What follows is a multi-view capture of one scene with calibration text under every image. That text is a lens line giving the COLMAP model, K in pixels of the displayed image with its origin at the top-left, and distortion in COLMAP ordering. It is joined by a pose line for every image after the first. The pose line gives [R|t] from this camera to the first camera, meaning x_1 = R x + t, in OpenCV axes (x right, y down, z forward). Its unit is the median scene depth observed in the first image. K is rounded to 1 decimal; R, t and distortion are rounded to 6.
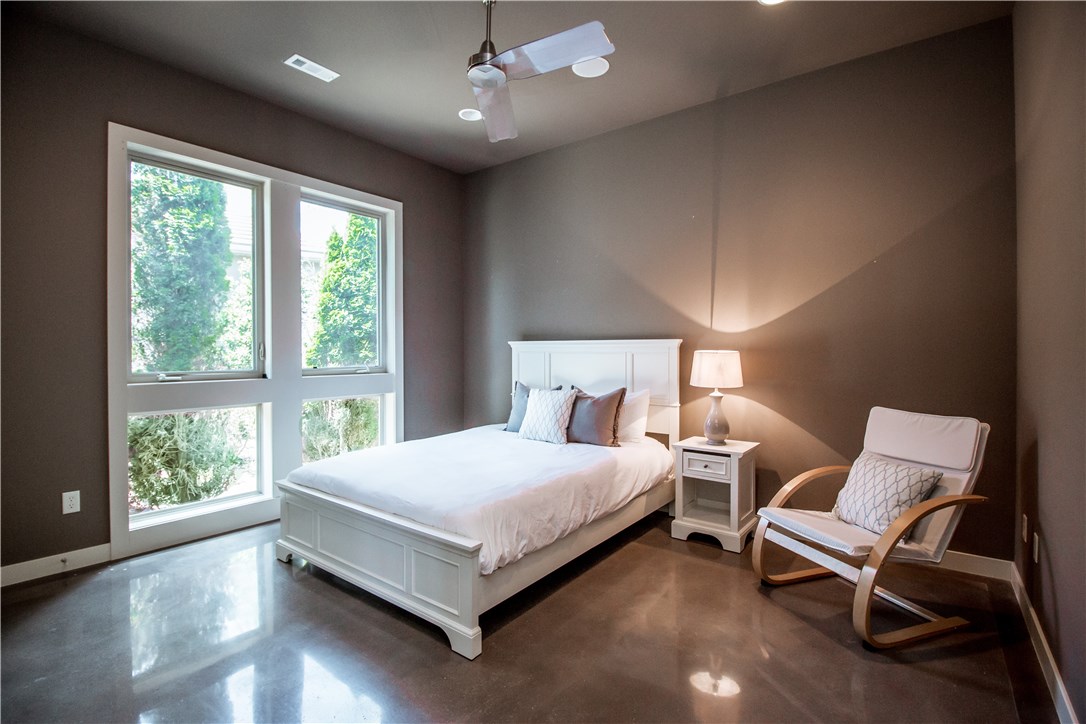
lens RADIAL K [[503.2, 0, 543.6], [0, 503.2, 354.4], [0, 0, 1]] dist [-0.016380, -0.004732]
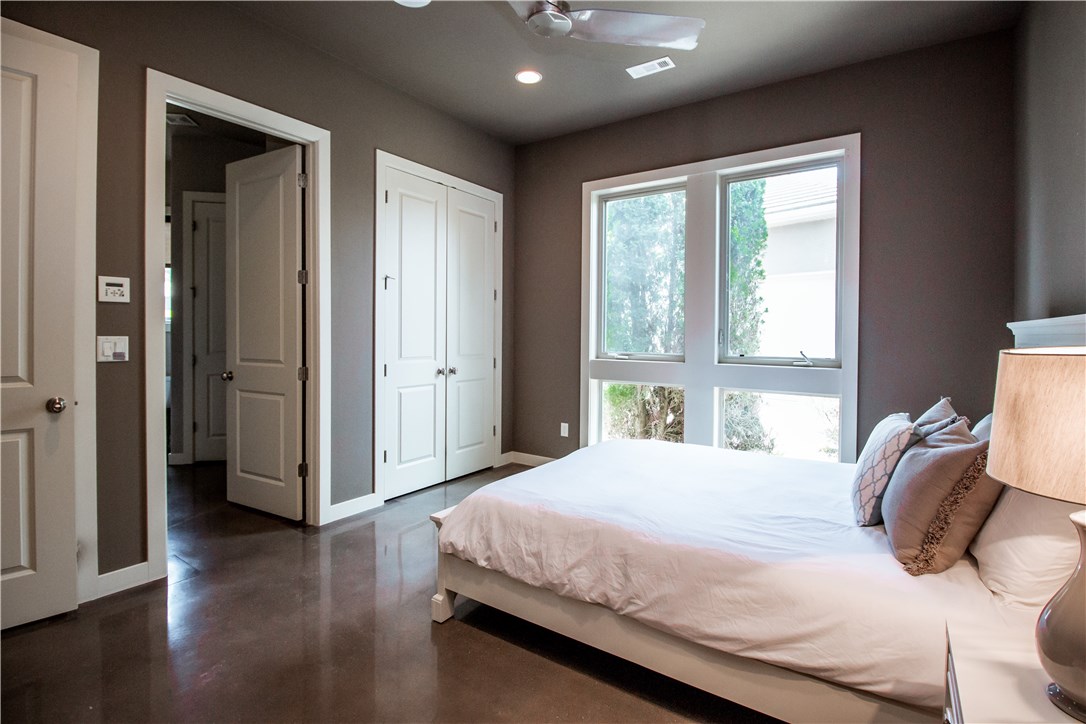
lens RADIAL K [[503.2, 0, 544.3], [0, 503.2, 348.1], [0, 0, 1]] dist [-0.016380, -0.004732]
pose [[0.052290, 0.026815, -0.998272, 0.670141], [-0.018030, 0.999502, 0.025904, -0.007360], [0.998469, 0.016645, 0.052747, 0.838034]]
